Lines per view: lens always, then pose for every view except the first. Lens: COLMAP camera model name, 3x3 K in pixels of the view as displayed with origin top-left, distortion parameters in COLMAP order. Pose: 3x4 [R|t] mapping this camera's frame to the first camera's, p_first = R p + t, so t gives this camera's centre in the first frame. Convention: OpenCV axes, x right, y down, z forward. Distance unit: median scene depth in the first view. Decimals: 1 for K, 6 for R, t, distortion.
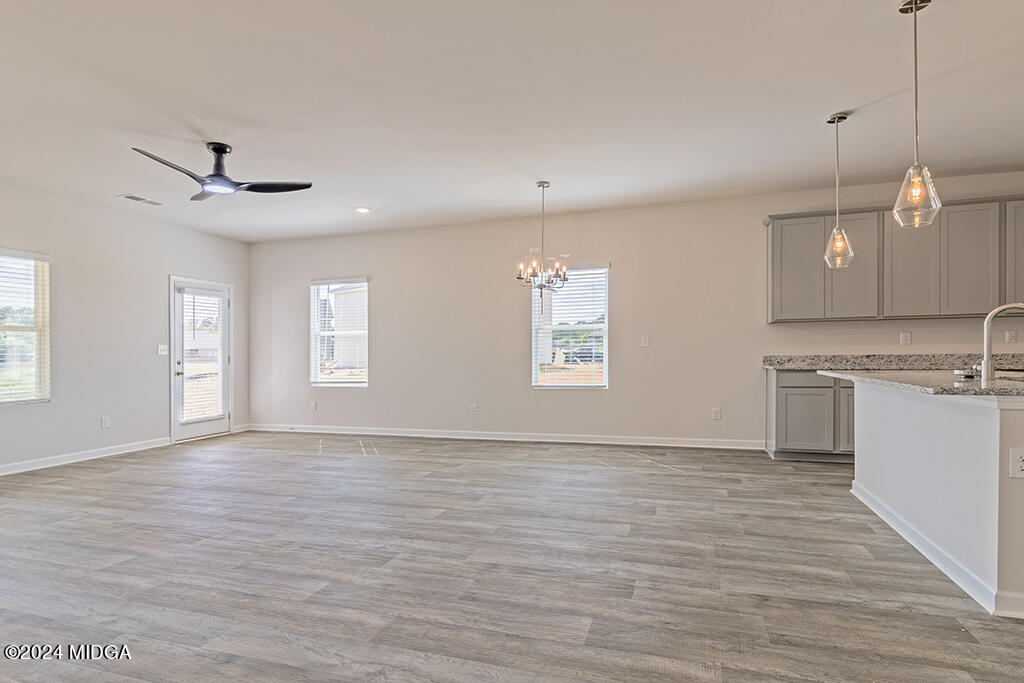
lens RADIAL K [[527.3, 0, 509.3], [0, 527.3, 348.3], [0, 0, 1]] dist [0.000345, -0.000414]
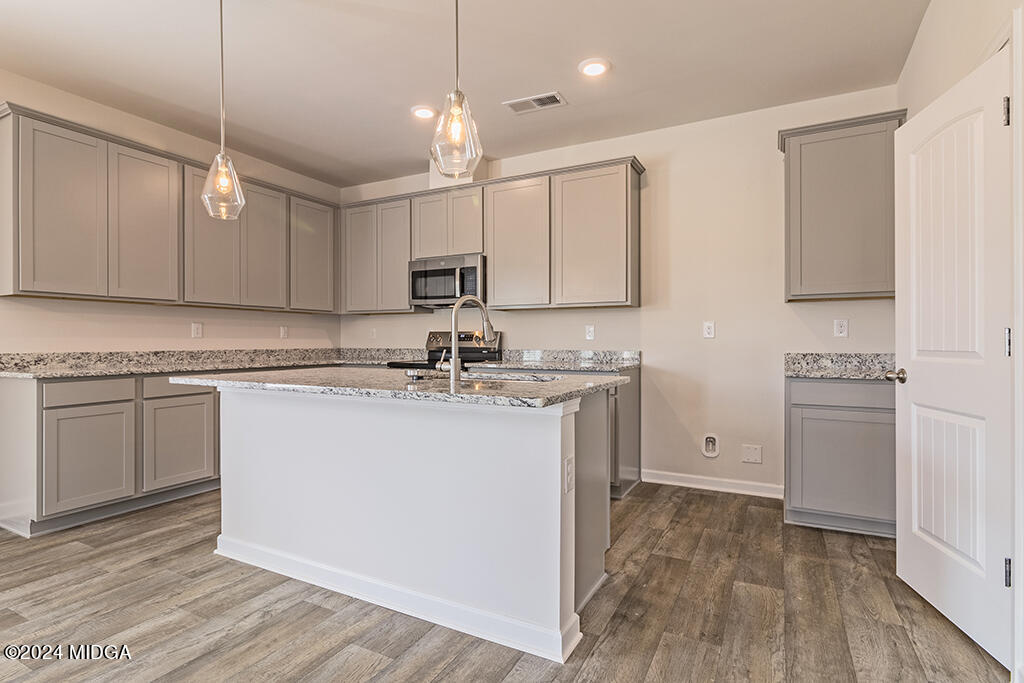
lens RADIAL K [[527.3, 0, 509.3], [0, 527.3, 348.3], [0, 0, 1]] dist [0.000345, -0.000414]
pose [[0.170884, -0.002495, 0.985288, 0.034451], [-0.008200, 0.999959, 0.003955, 0.001447], [-0.985257, -0.008755, 0.170856, 0.409289]]
